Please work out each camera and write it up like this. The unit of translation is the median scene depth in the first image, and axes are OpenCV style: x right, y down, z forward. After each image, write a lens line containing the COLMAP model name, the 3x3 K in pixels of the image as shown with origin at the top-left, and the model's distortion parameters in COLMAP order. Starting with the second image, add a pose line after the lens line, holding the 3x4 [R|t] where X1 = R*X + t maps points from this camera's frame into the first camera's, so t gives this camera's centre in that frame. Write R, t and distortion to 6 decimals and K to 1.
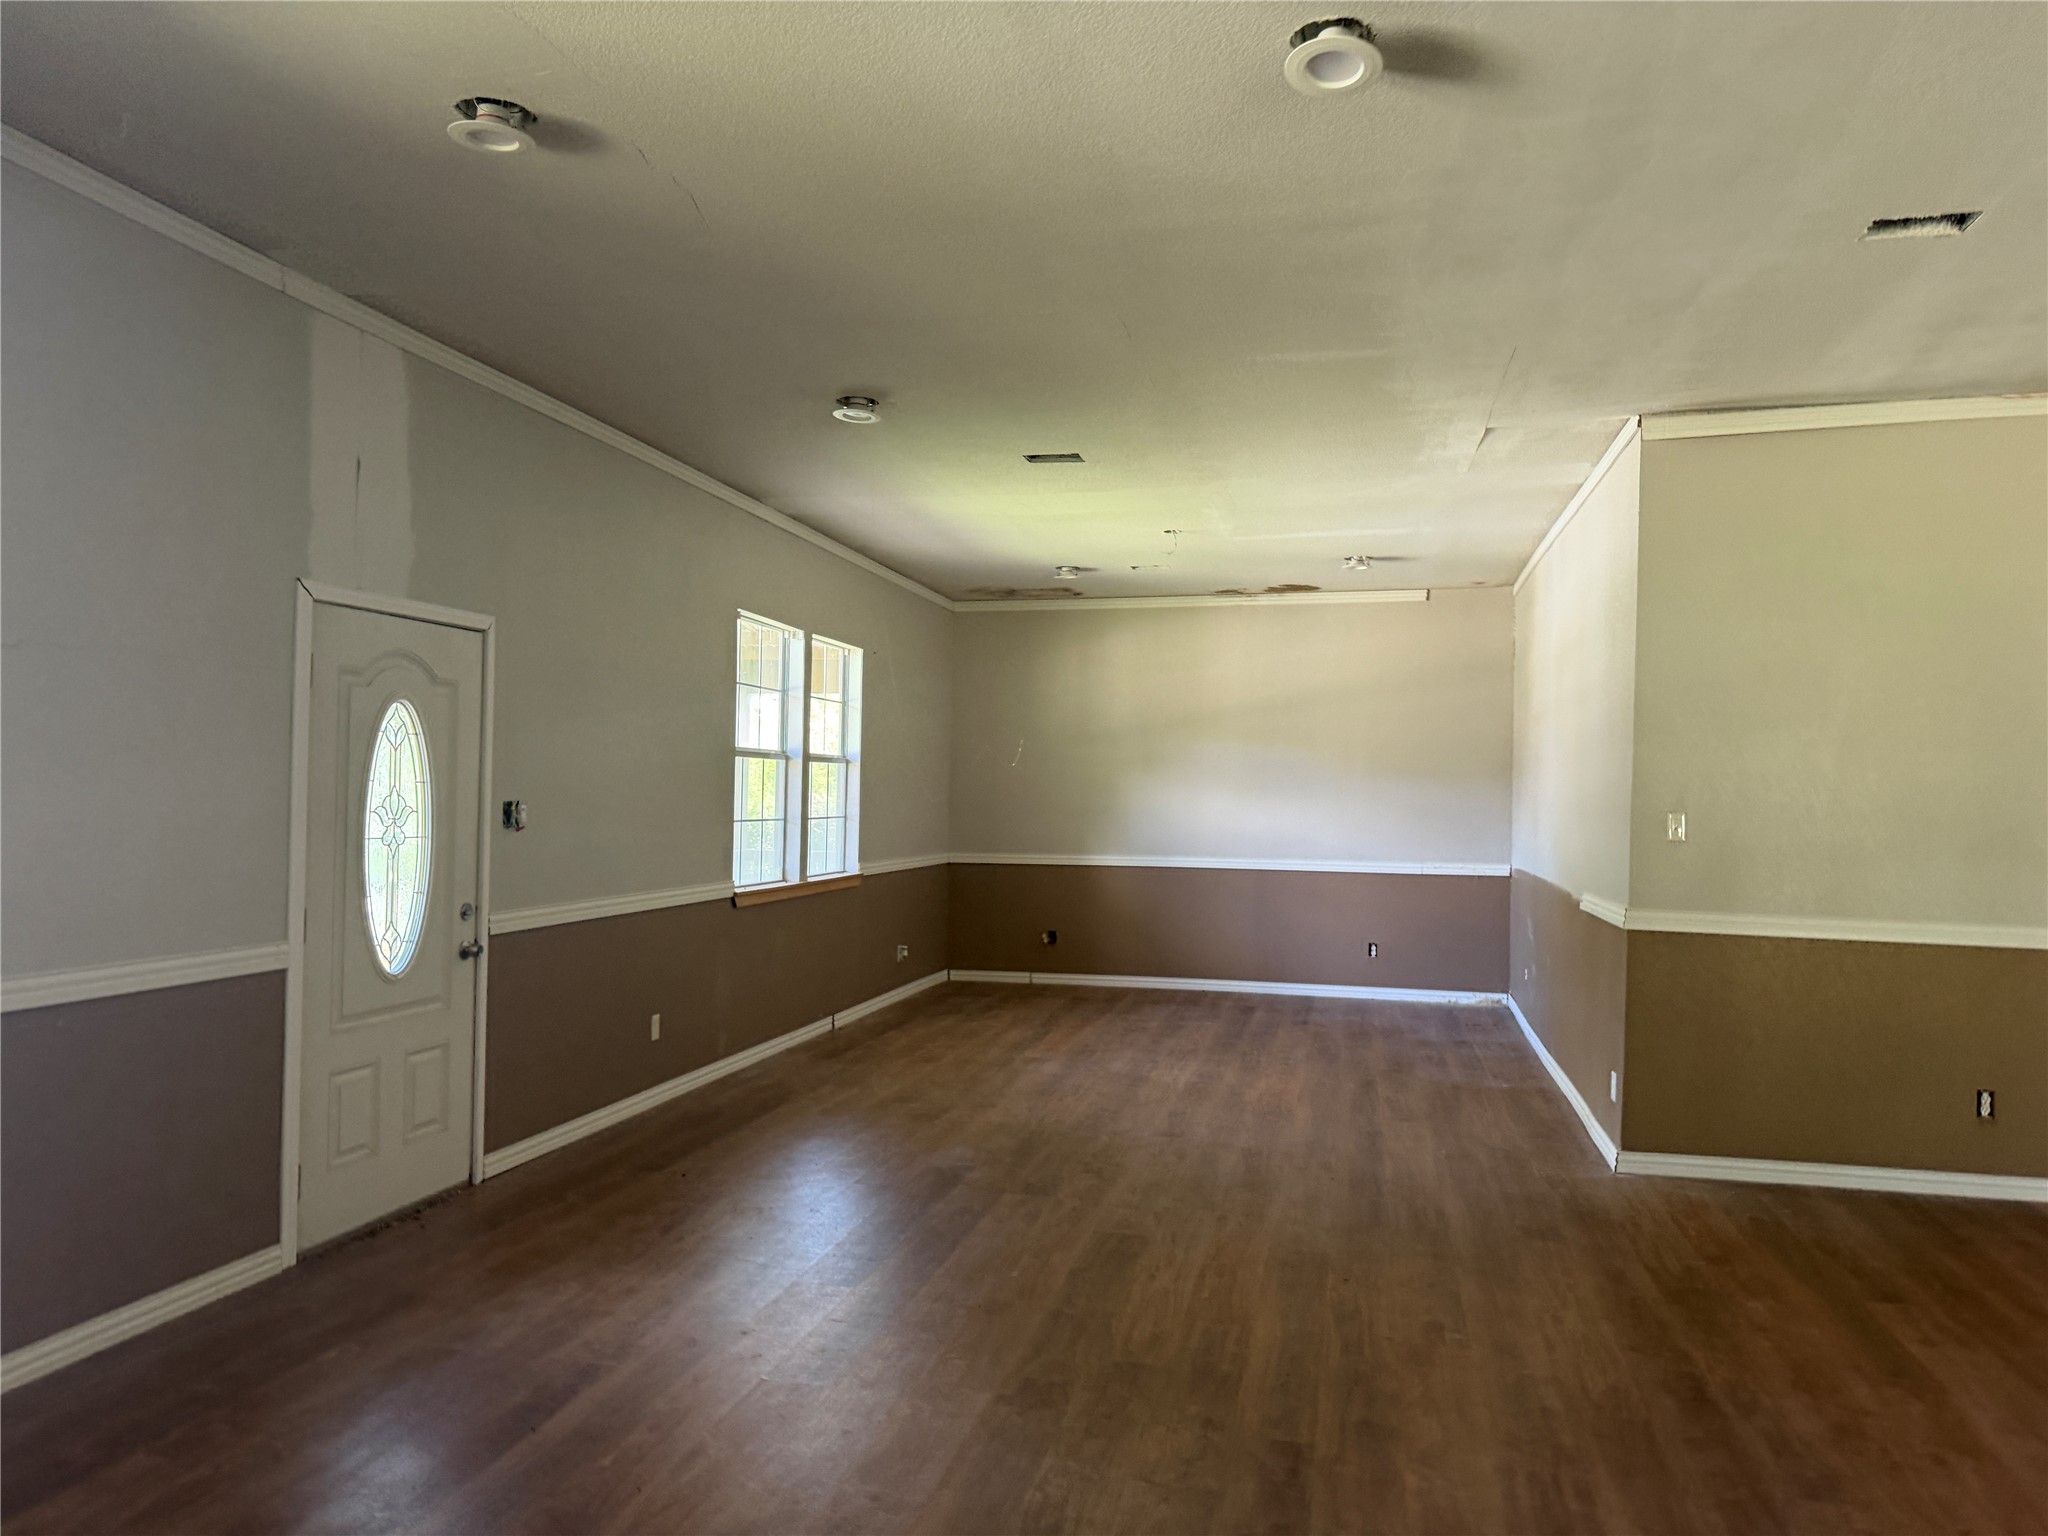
lens RADIAL K [[1455.9, 0, 1024.0], [0, 1455.9, 768.0], [0, 0, 1]] dist [0.026475, -0.000623]
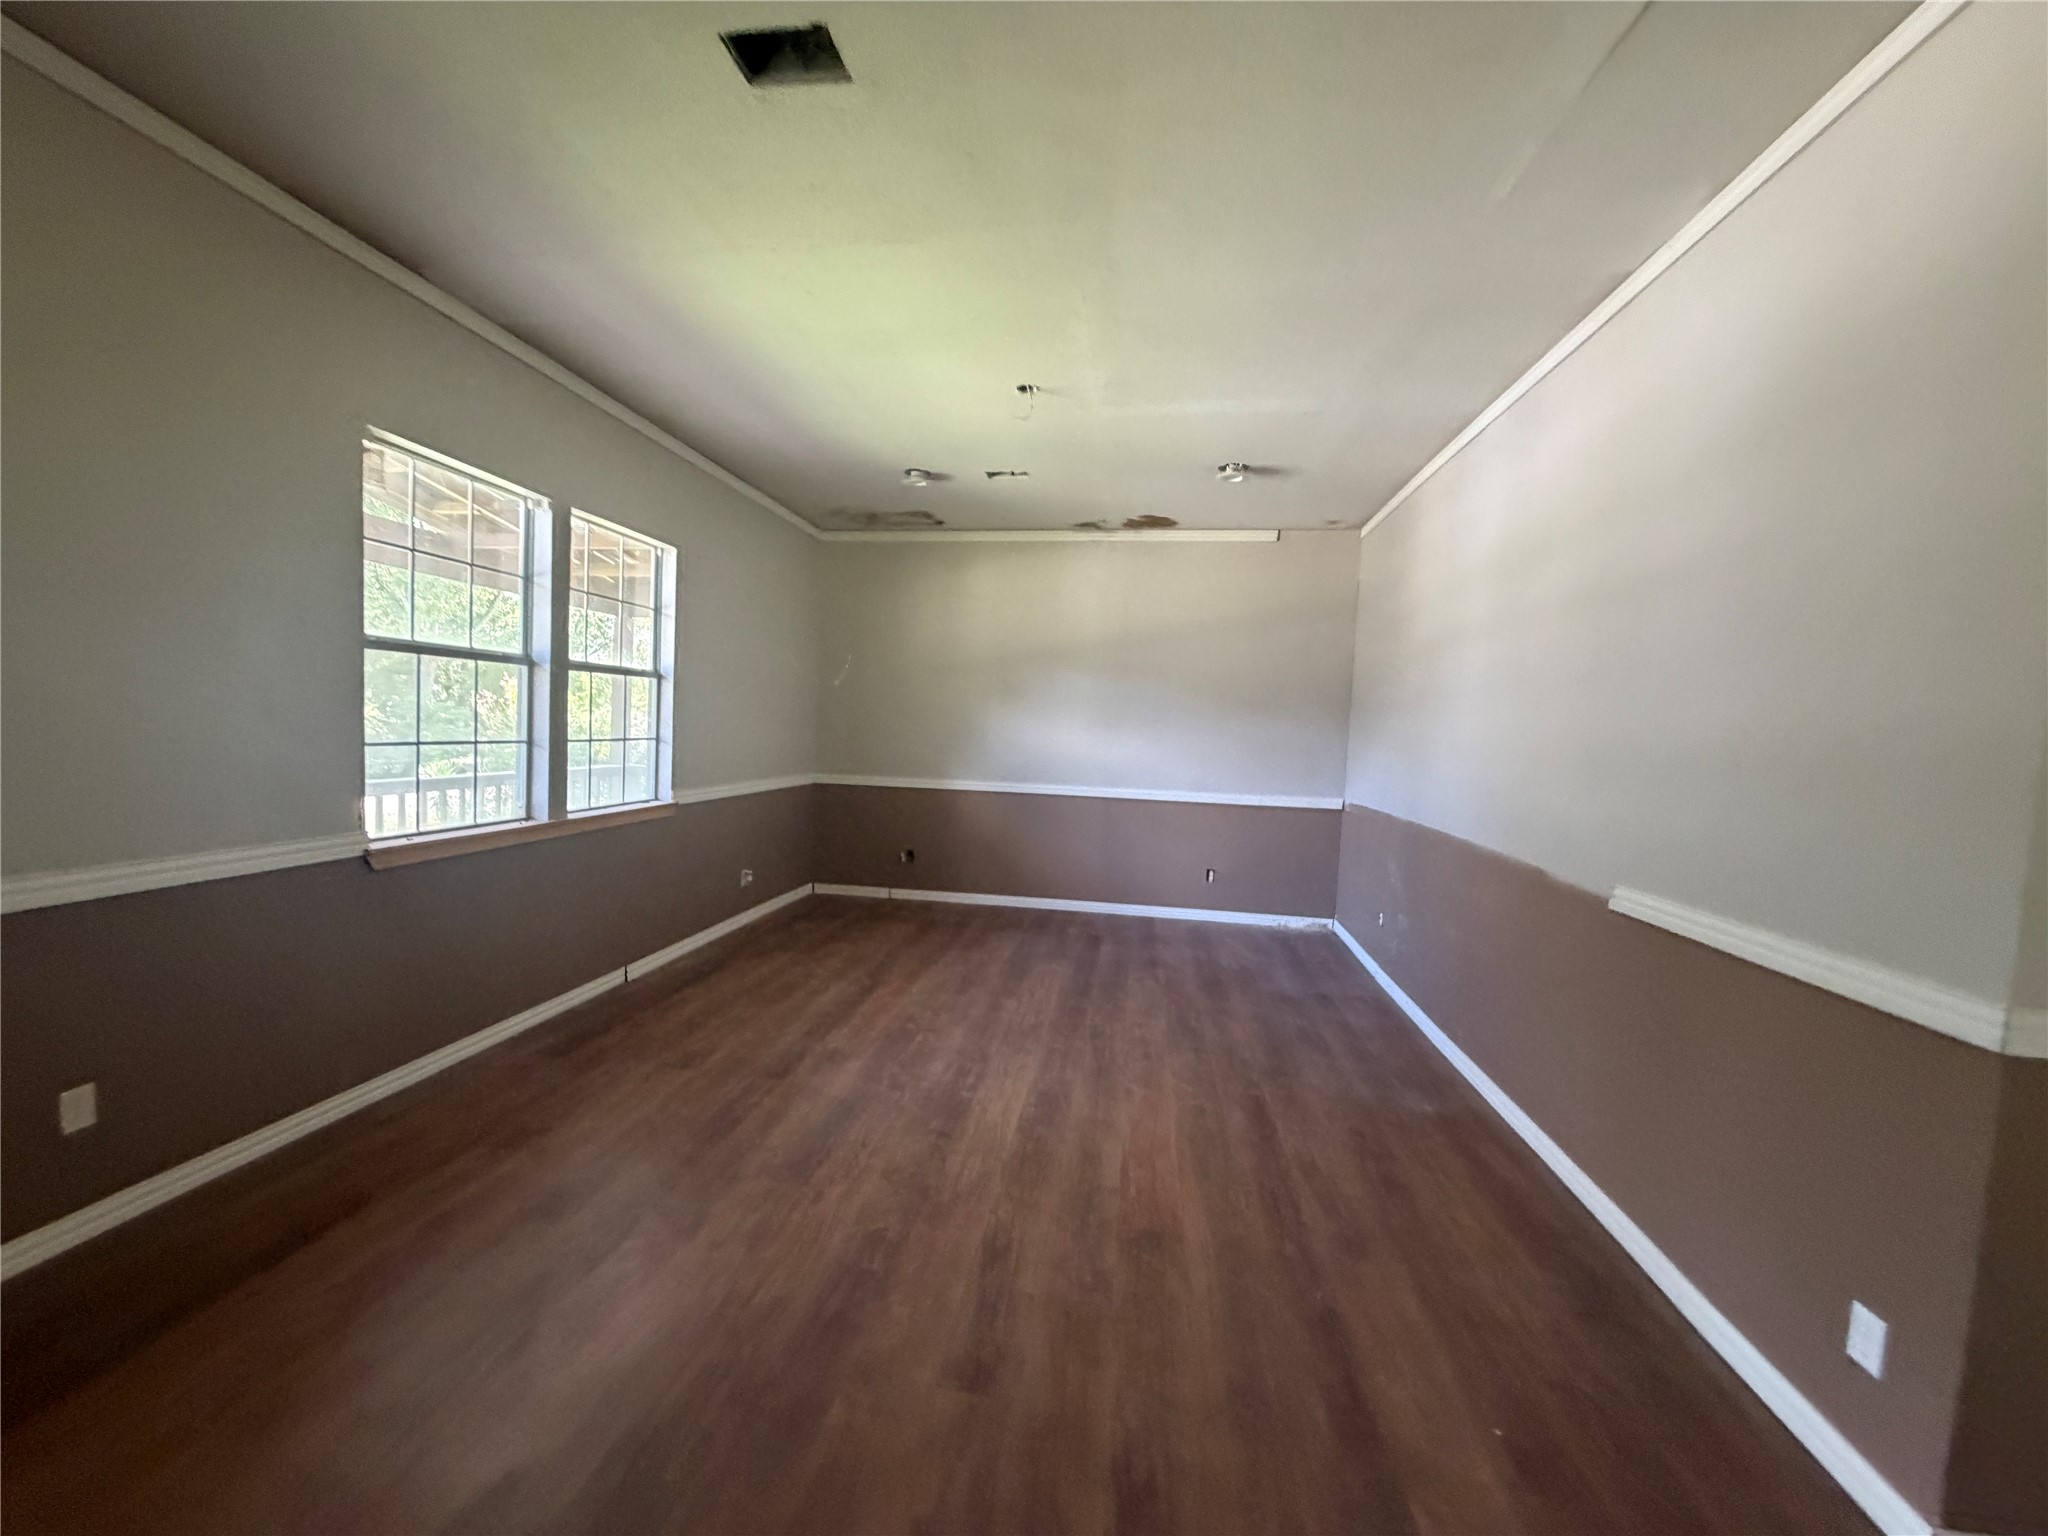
lens RADIAL K [[820.8, 0, 1024.0], [0, 820.8, 768.0], [0, 0, 1]] dist [-0.000071, 0.000001]
pose [[0.996319, 0.021846, 0.082889, 0.059601], [-0.027727, 0.997129, 0.070470, 0.009731], [-0.081112, -0.072509, 0.994064, 0.478776]]
